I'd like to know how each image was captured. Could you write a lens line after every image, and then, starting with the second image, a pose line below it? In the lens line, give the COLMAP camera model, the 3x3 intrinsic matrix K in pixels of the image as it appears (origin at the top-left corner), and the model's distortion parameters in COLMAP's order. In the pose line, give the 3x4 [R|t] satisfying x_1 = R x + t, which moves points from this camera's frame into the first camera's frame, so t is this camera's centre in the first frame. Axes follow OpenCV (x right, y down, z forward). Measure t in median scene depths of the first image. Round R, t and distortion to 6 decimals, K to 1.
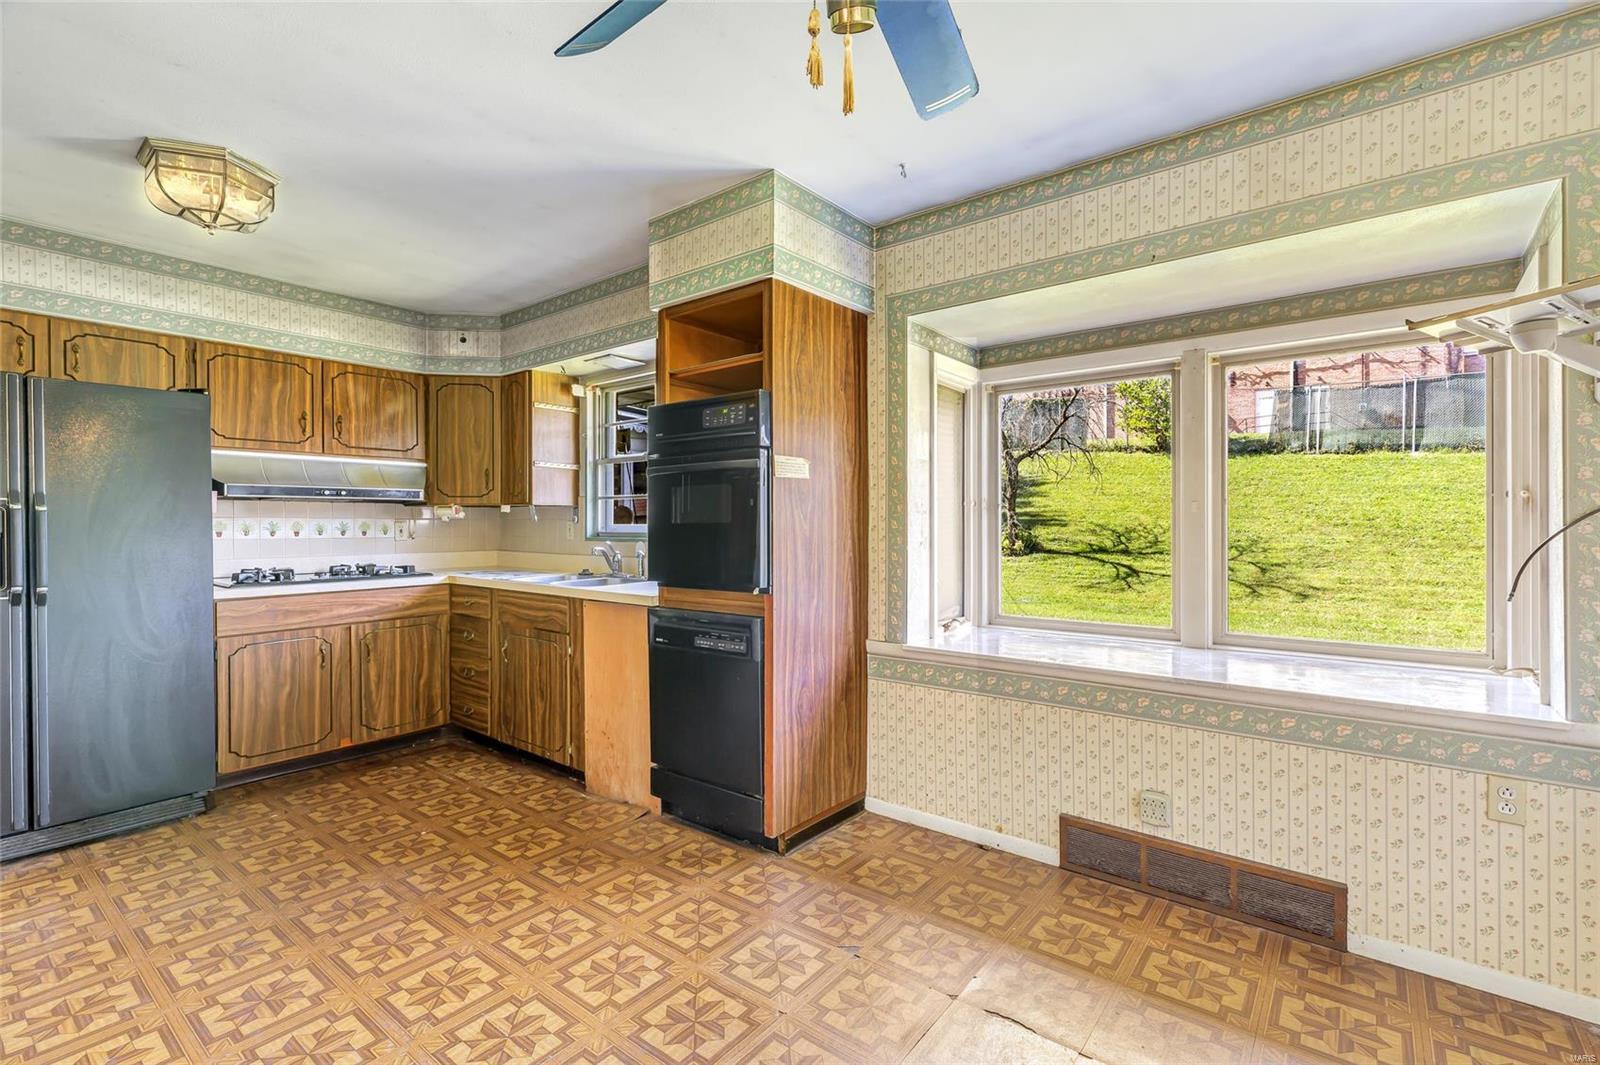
lens RADIAL K [[725.7, 0, 796.2], [0, 725.7, 527.5], [0, 0, 1]] dist [0.006416, 0.000740]
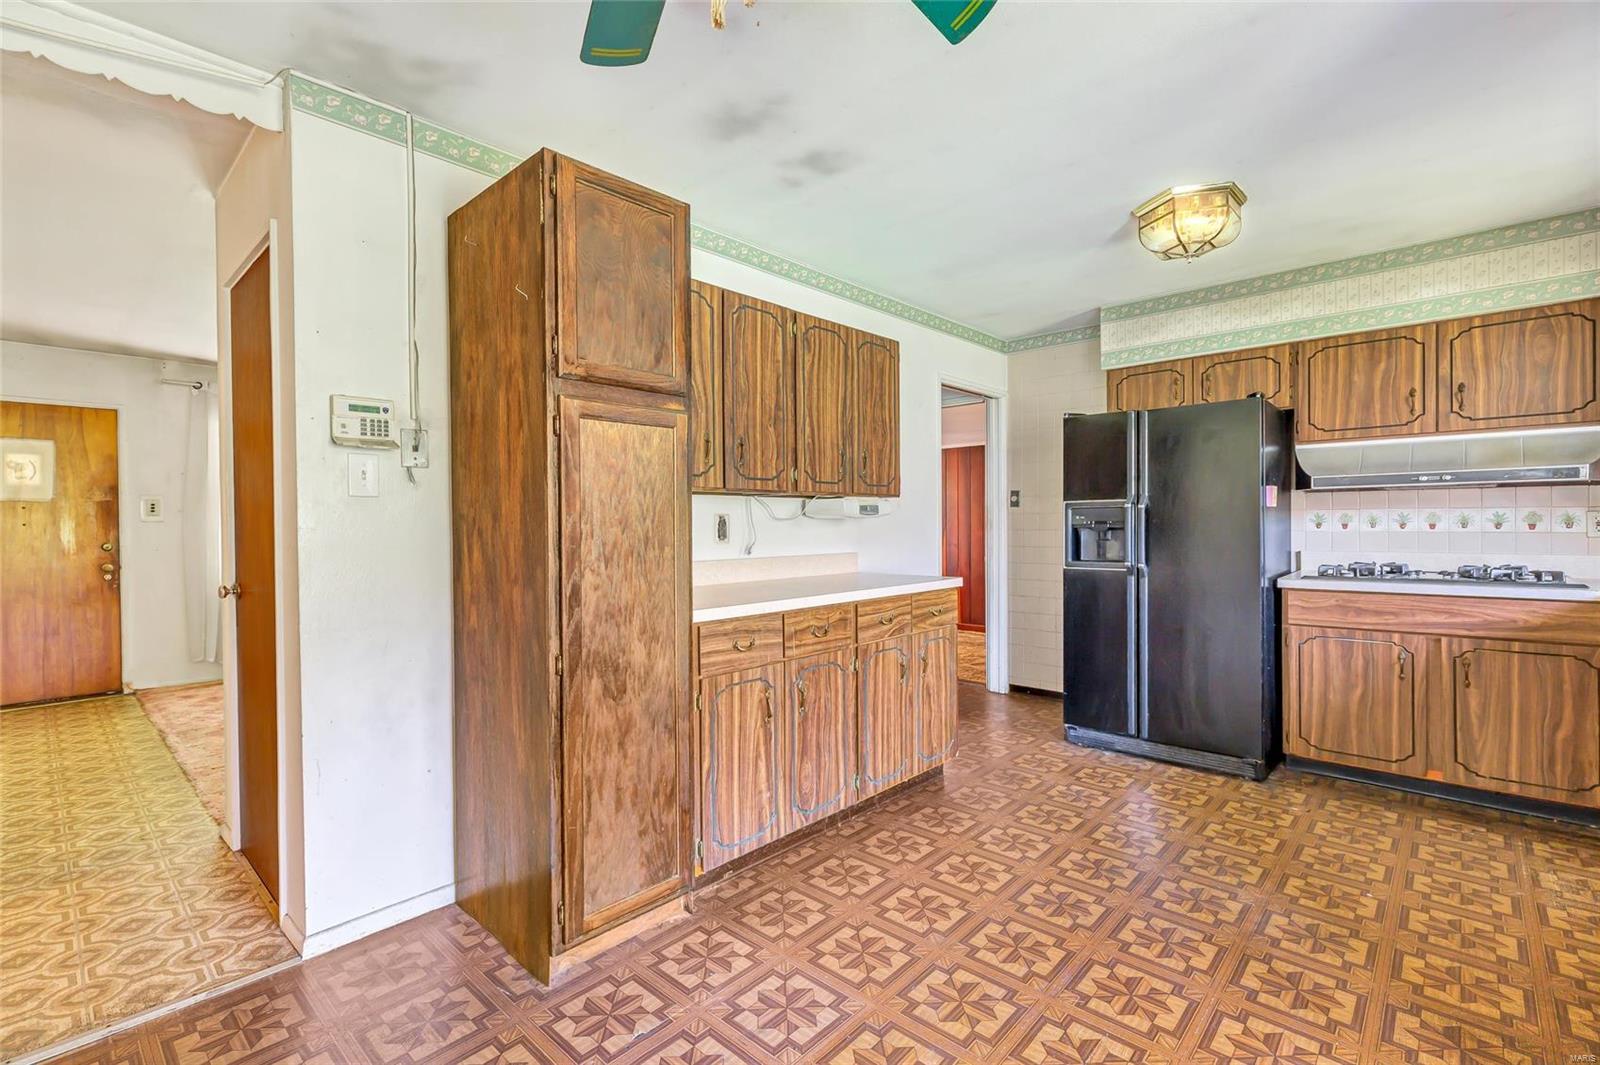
lens RADIAL K [[725.7, 0, 808.4], [0, 725.7, 528.5], [0, 0, 1]] dist [0.006416, 0.000740]
pose [[-0.063723, 0.010691, -0.997910, 0.269864], [0.003972, 0.999937, 0.010459, -0.000740], [0.997960, -0.003297, -0.063762, 0.341751]]
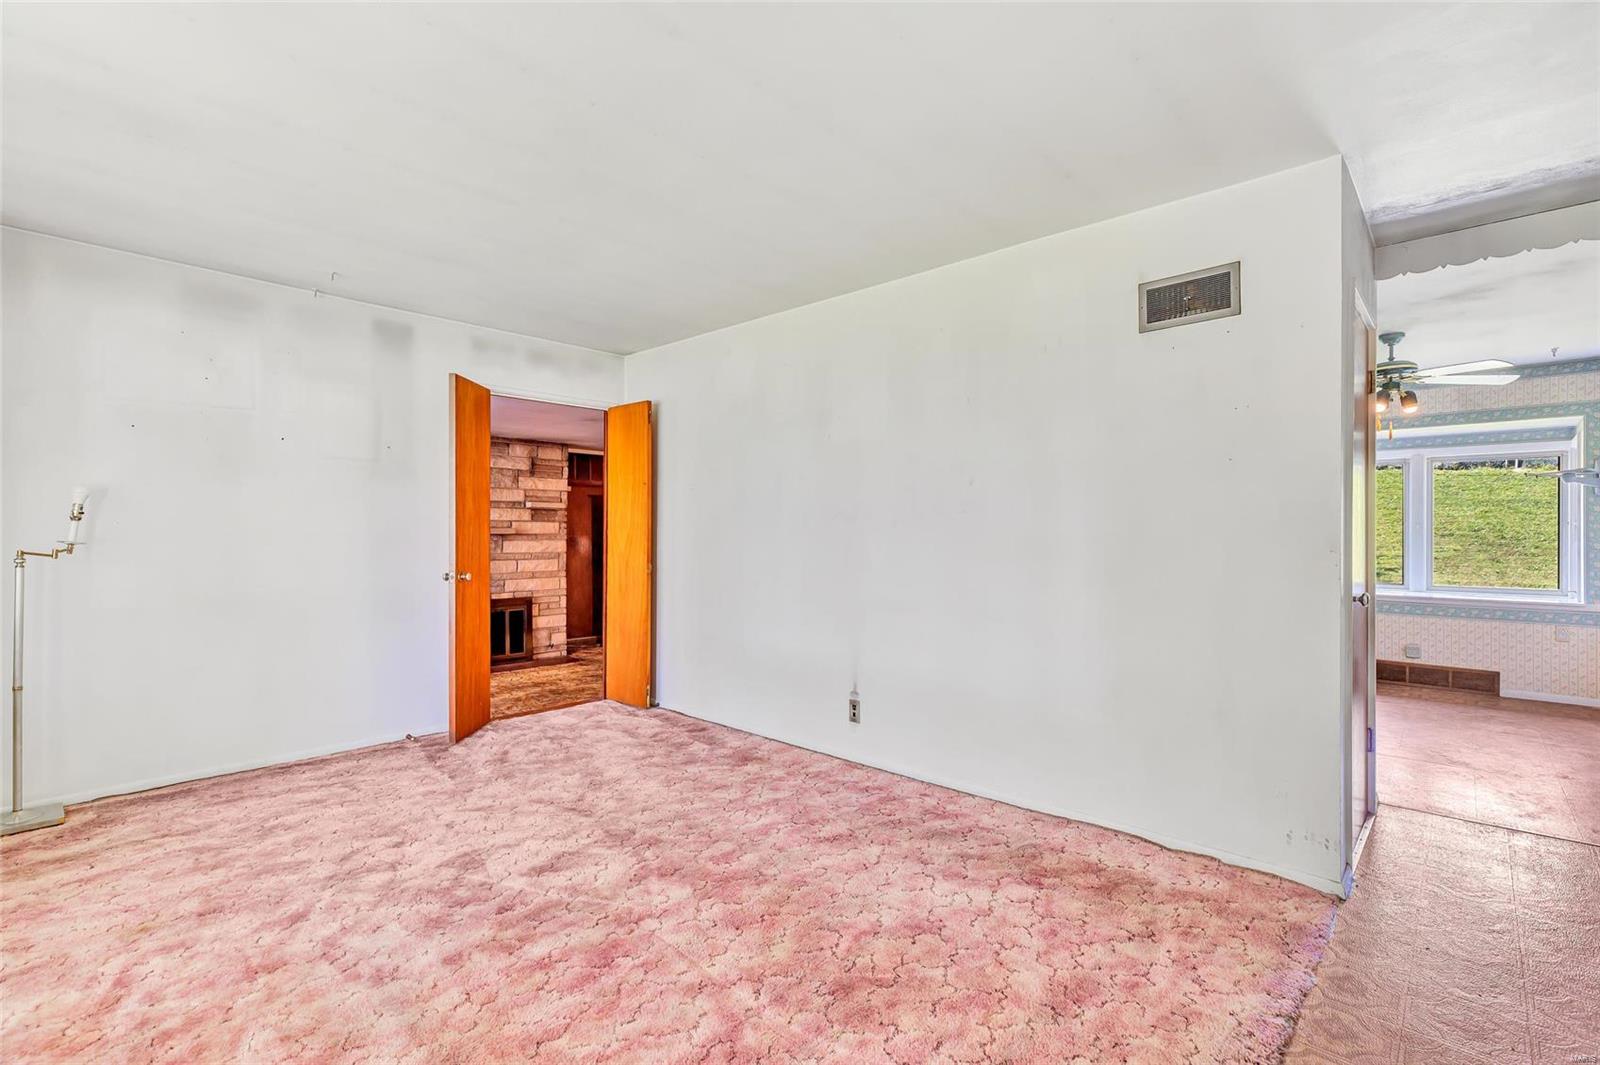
lens RADIAL K [[725.7, 0, 804.8], [0, 725.7, 534.6], [0, 0, 1]] dist [0.006416, 0.000740]
pose [[0.997684, 0.006224, -0.067731, -2.455715], [-0.006286, 0.999980, -0.000692, 0.018096], [0.067726, 0.001116, 0.997703, -2.814485]]
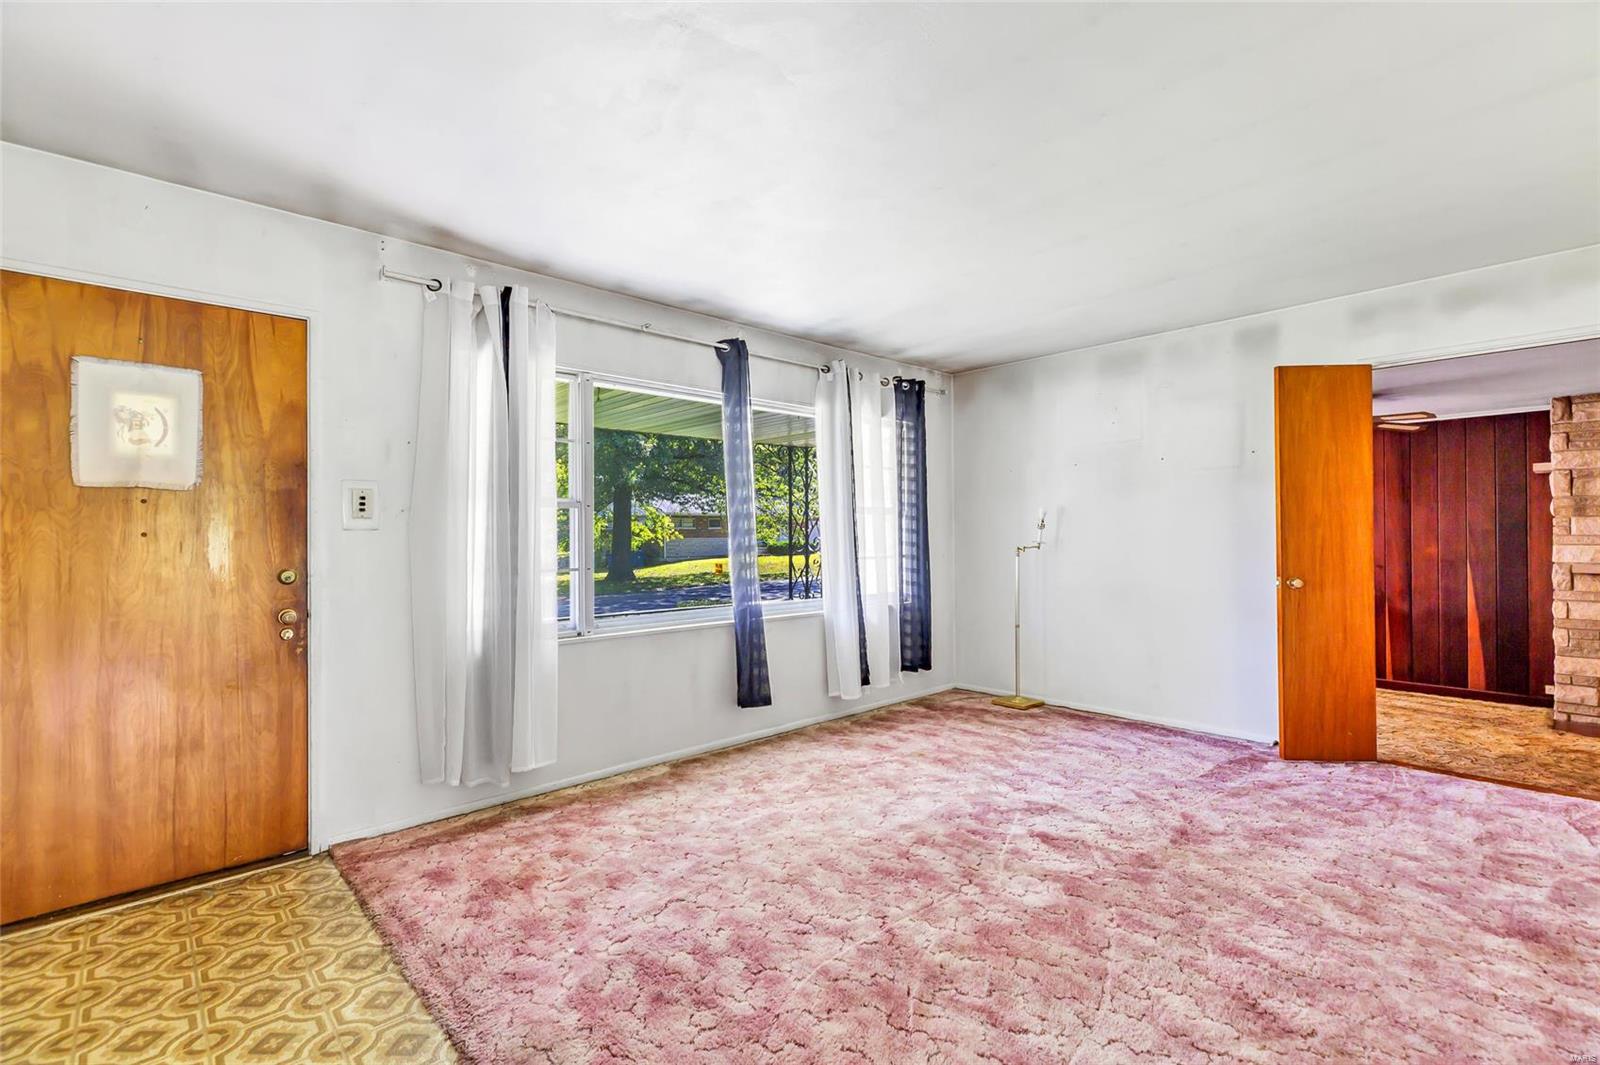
lens RADIAL K [[725.7, 0, 803.1], [0, 725.7, 530.9], [0, 0, 1]] dist [0.006416, 0.000740]
pose [[-0.153629, -0.006434, -0.988108, -1.576887], [0.004218, 0.999965, -0.007167, 0.015760], [0.988120, -0.005269, -0.153596, -1.890556]]
